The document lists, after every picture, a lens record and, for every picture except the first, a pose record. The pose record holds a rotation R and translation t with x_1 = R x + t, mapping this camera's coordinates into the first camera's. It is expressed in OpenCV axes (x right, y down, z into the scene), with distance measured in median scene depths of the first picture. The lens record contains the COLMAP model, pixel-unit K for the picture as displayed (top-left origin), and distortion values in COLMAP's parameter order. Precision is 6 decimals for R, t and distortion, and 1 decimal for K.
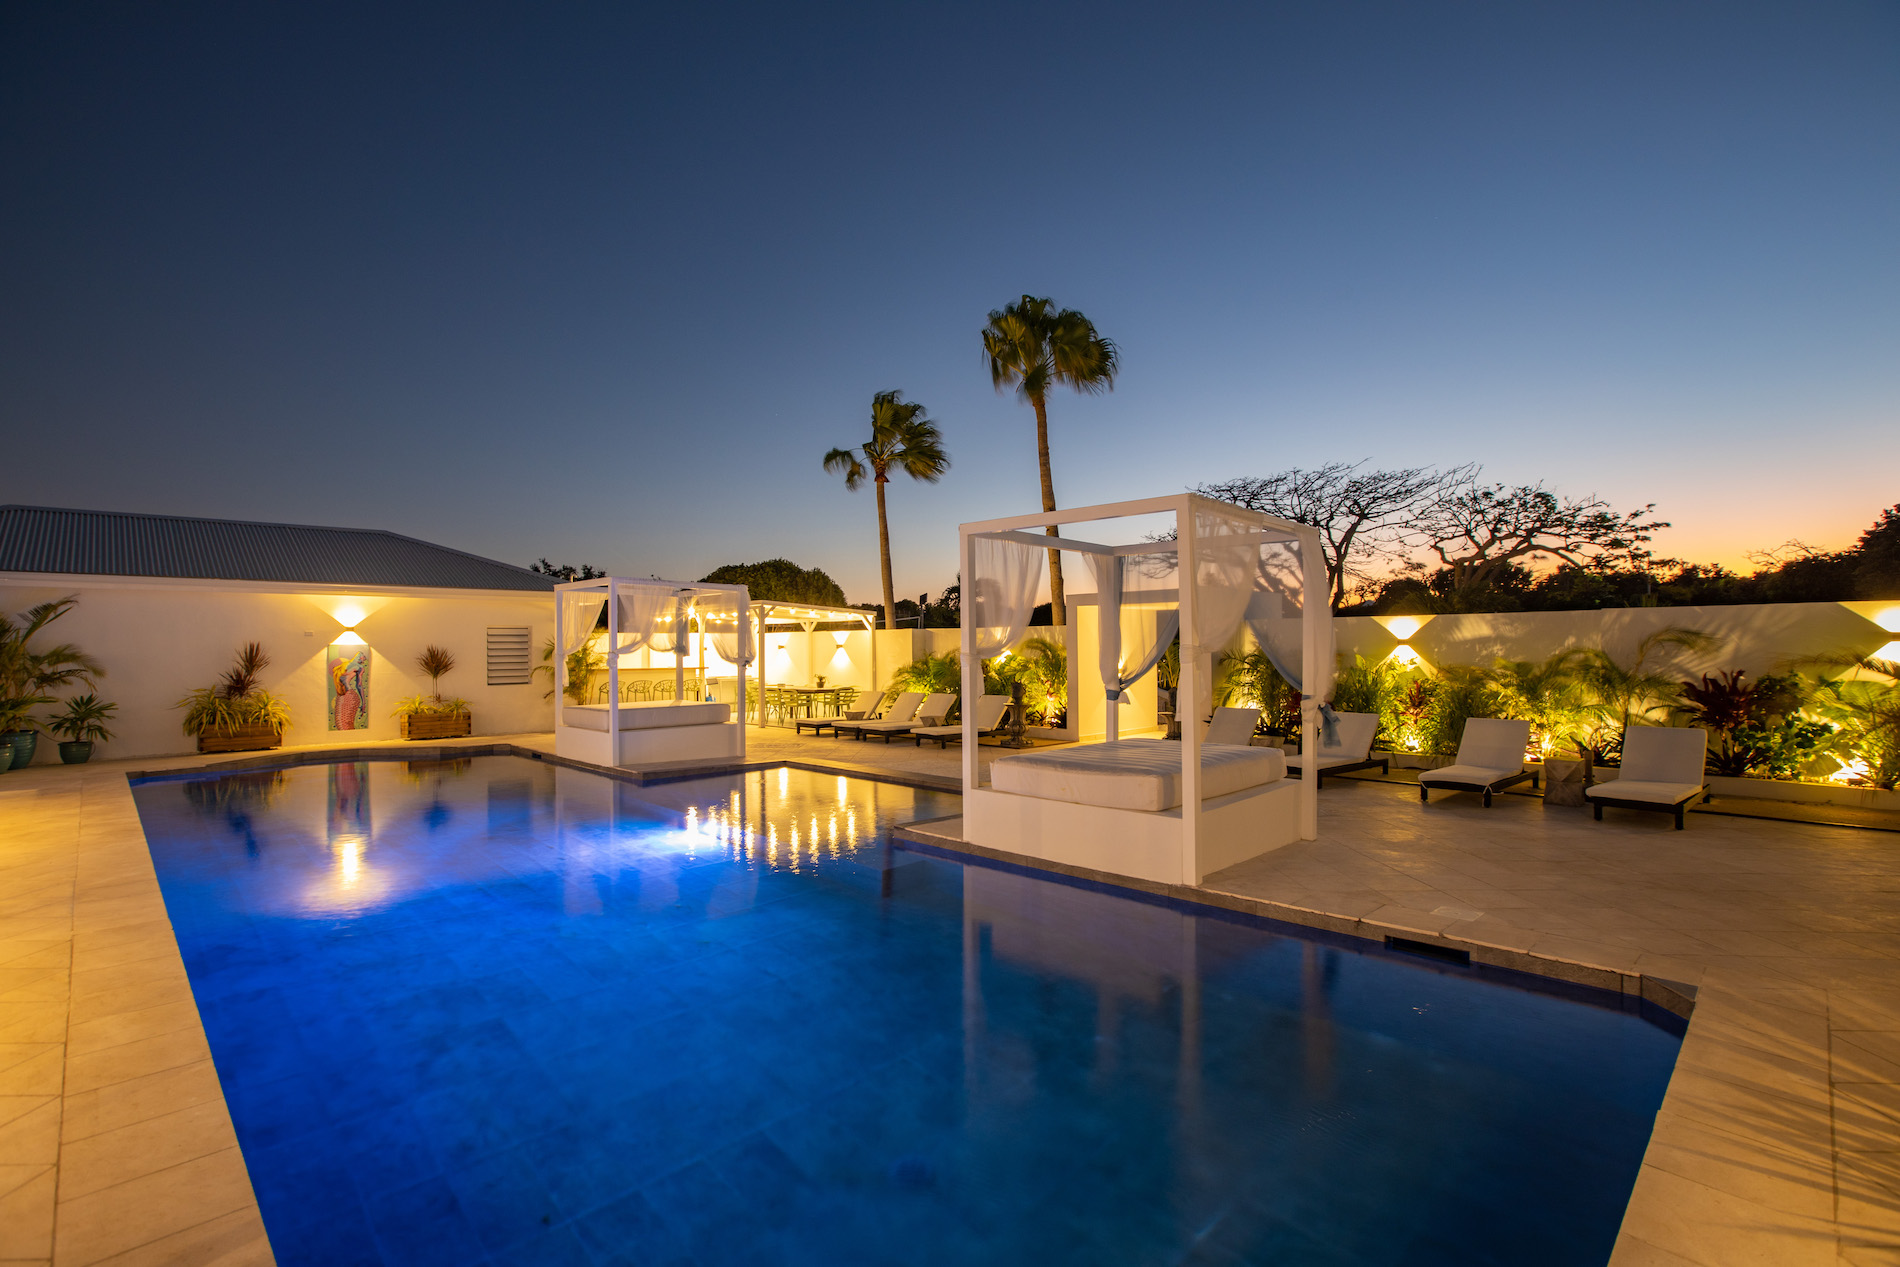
lens RADIAL K [[872.9, 0, 950.0], [0, 872.9, 633.5], [0, 0, 1]] dist [0.008623, -0.000449]
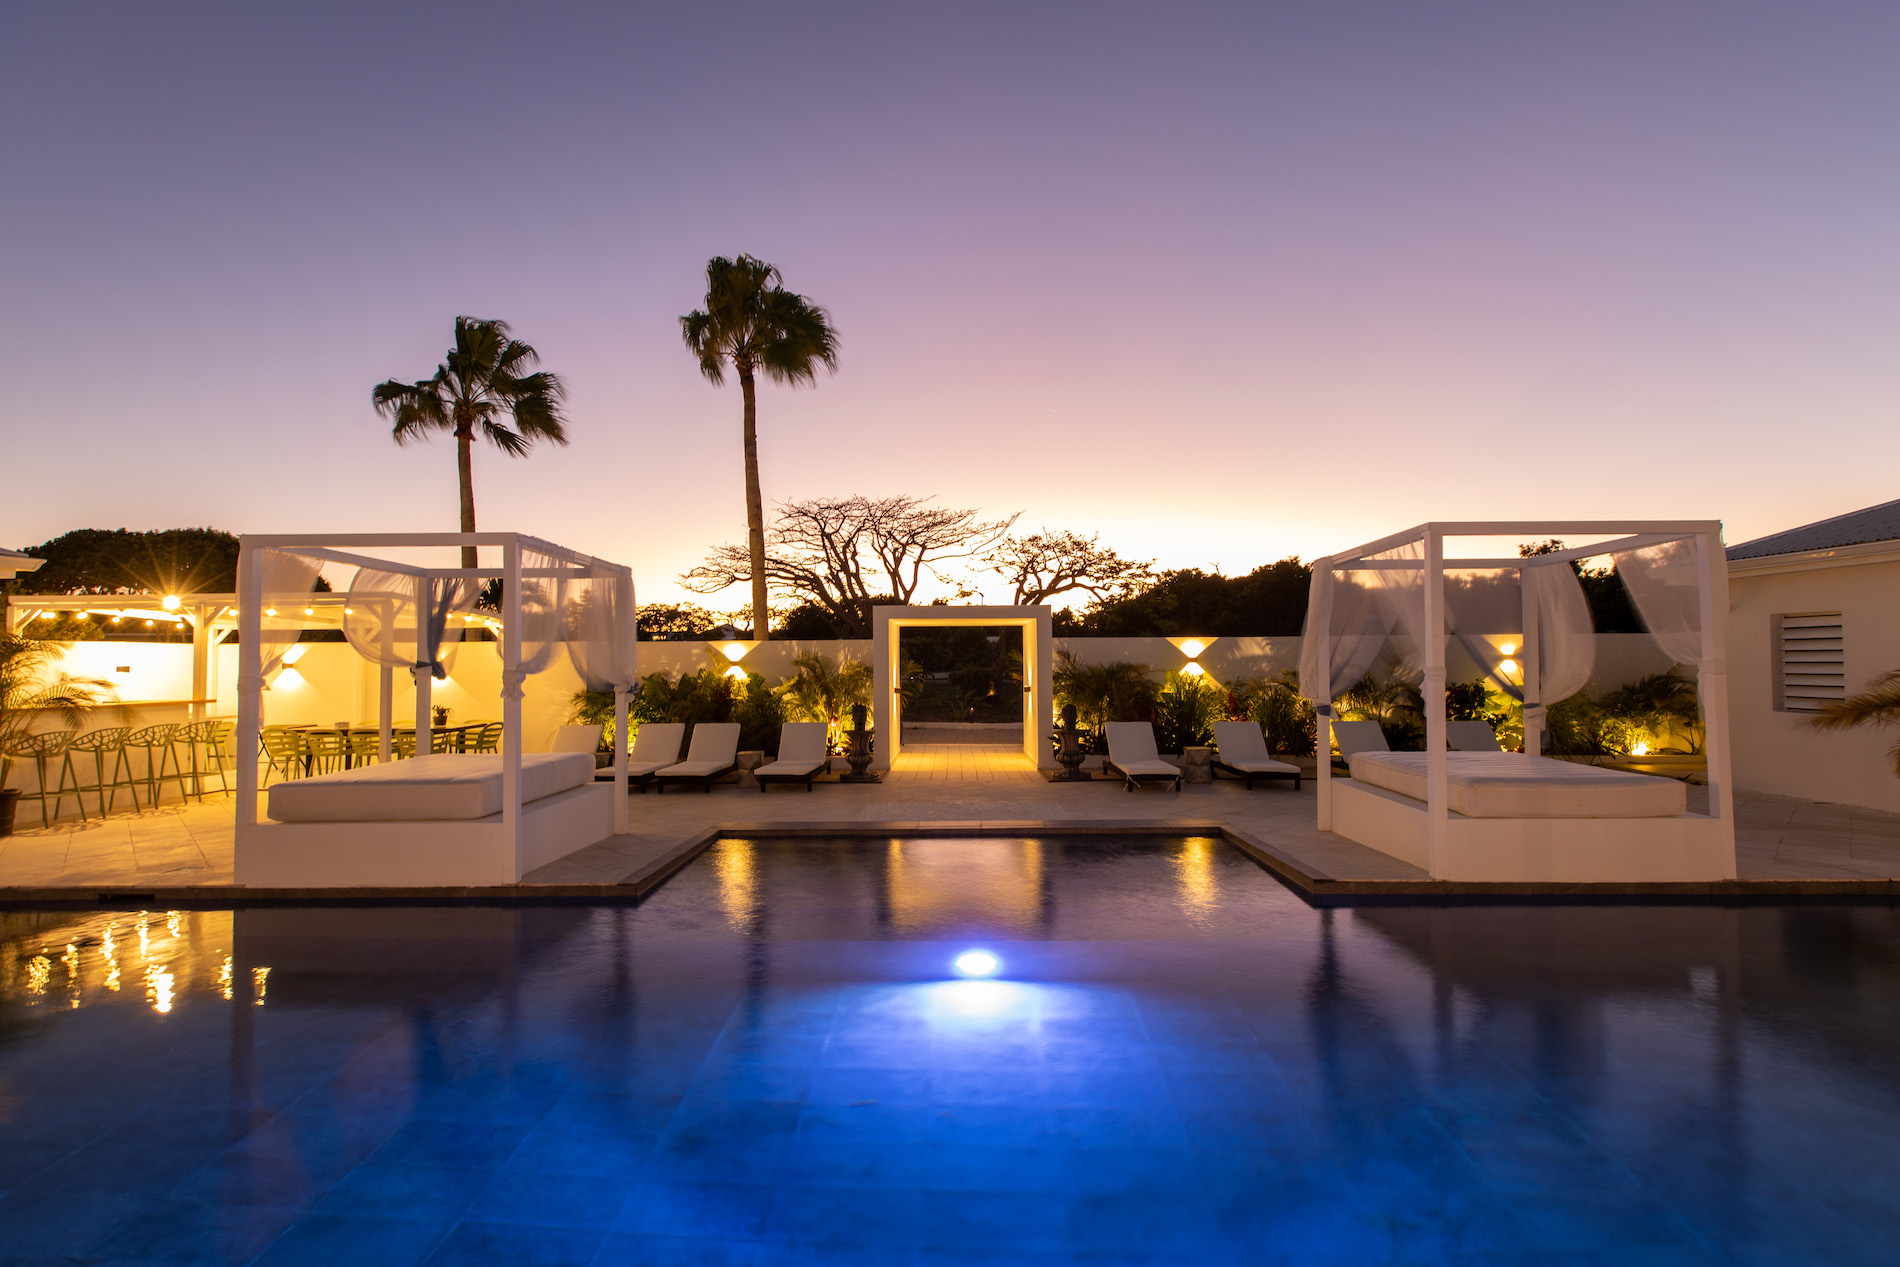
lens RADIAL K [[872.9, 0, 950.0], [0, 872.9, 633.5], [0, 0, 1]] dist [0.008623, -0.000449]
pose [[0.743754, 0.025114, 0.667981, -0.296223], [-0.008170, 0.999561, -0.028483, 0.006246], [-0.668403, 0.015727, 0.743633, 0.211409]]
